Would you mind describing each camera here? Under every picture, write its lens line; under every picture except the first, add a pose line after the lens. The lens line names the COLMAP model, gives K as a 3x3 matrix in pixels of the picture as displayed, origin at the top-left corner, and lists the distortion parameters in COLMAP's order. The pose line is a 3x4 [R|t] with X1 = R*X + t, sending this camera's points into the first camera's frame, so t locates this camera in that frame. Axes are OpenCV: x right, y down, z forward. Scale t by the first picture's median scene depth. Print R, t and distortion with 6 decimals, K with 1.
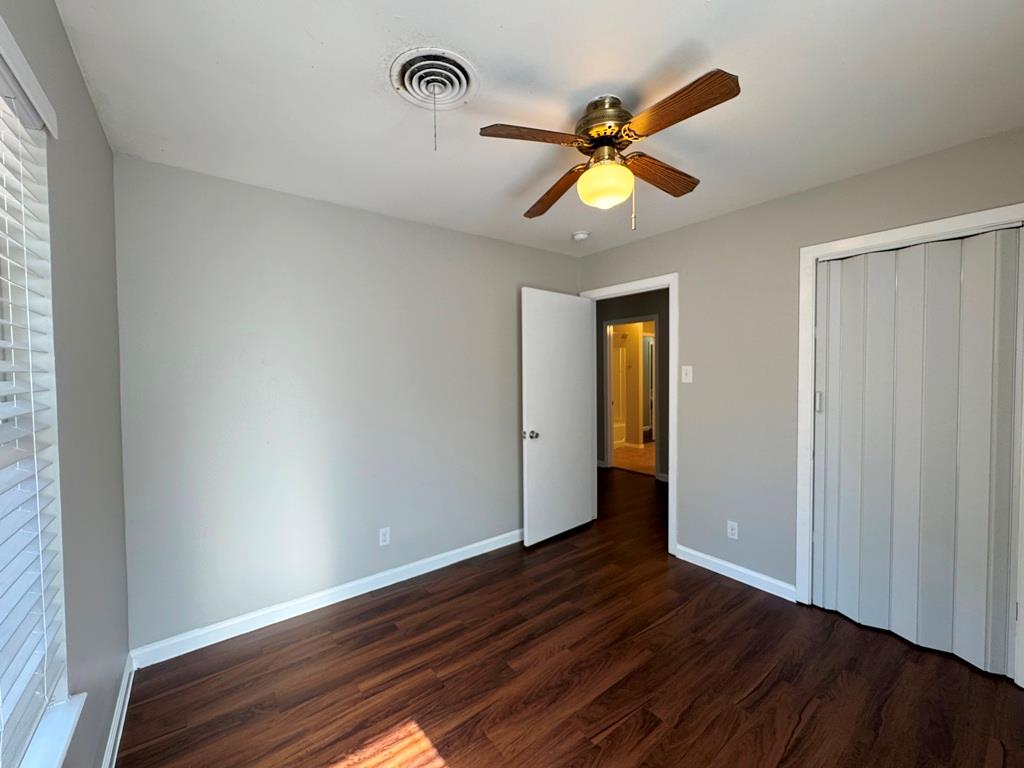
lens RADIAL K [[410.2, 0, 511.9], [0, 410.2, 385.9], [0, 0, 1]] dist [-0.004368, 0.000982]
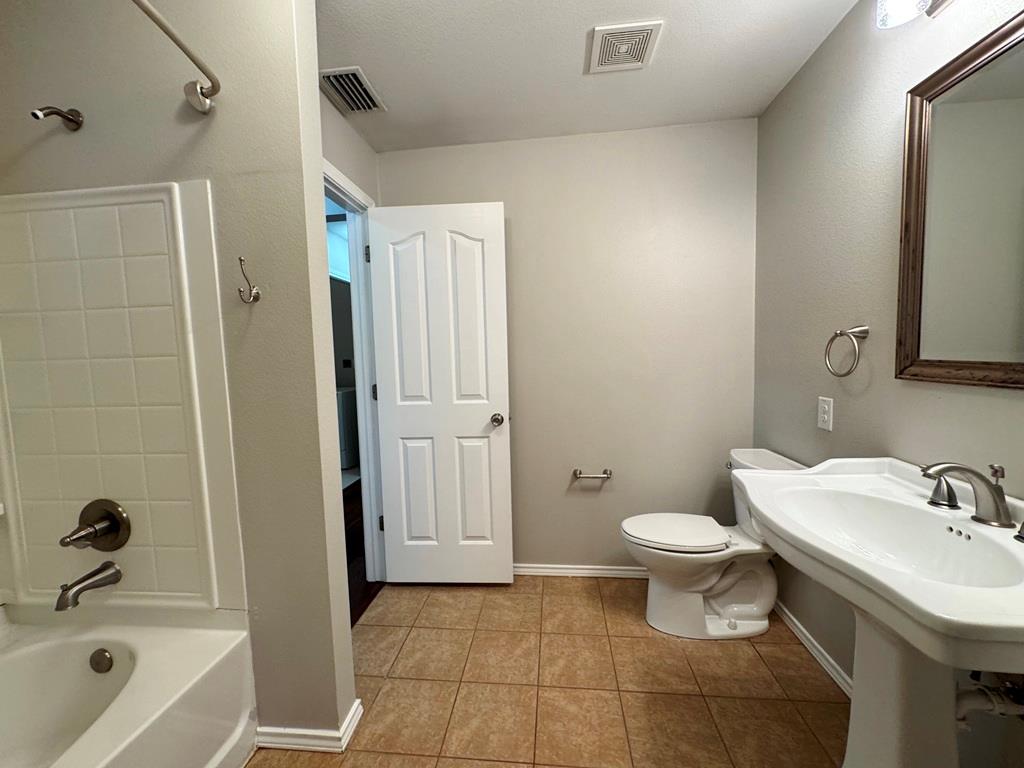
lens RADIAL K [[410.2, 0, 510.4], [0, 410.2, 382.9], [0, 0, 1]] dist [-0.004368, 0.000982]
pose [[0.682343, -0.063867, 0.728237, 0.233564], [0.041304, 0.997953, 0.048820, -0.015249], [-0.729864, -0.003233, 0.683585, 0.798135]]
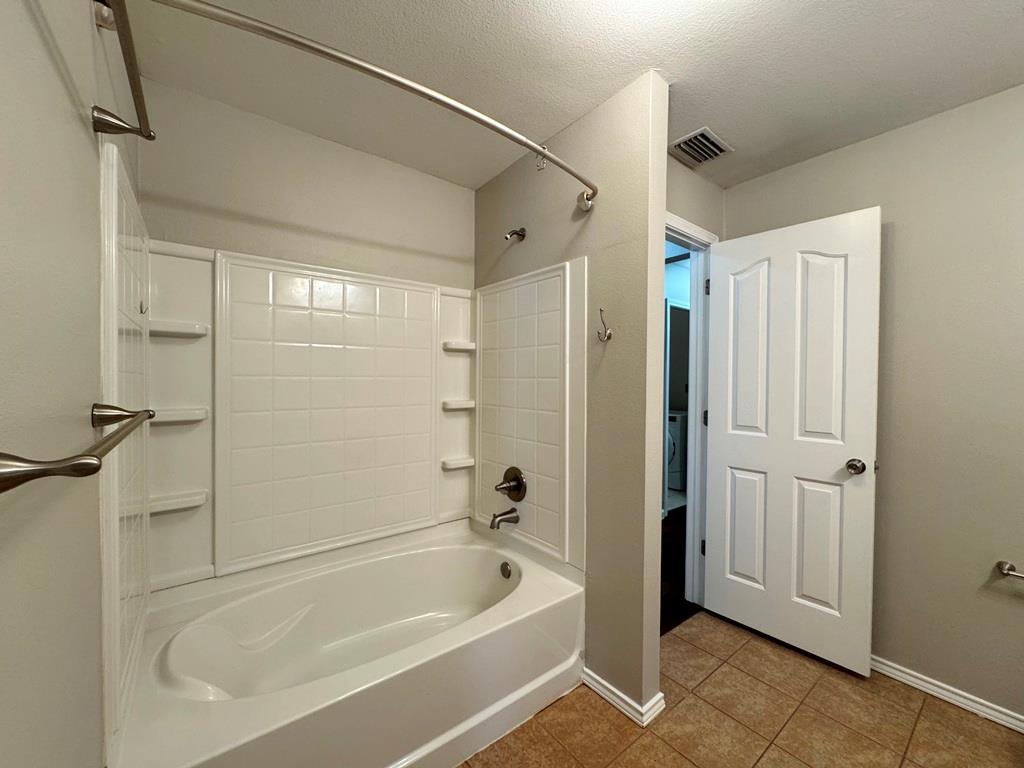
lens RADIAL K [[410.2, 0, 515.5], [0, 410.2, 382.6], [0, 0, 1]] dist [-0.004368, 0.000982]
pose [[0.999368, 0.020286, 0.029194, 0.229881], [-0.019739, 0.999626, -0.018938, -0.016041], [-0.029567, 0.018349, 0.999394, 0.767542]]
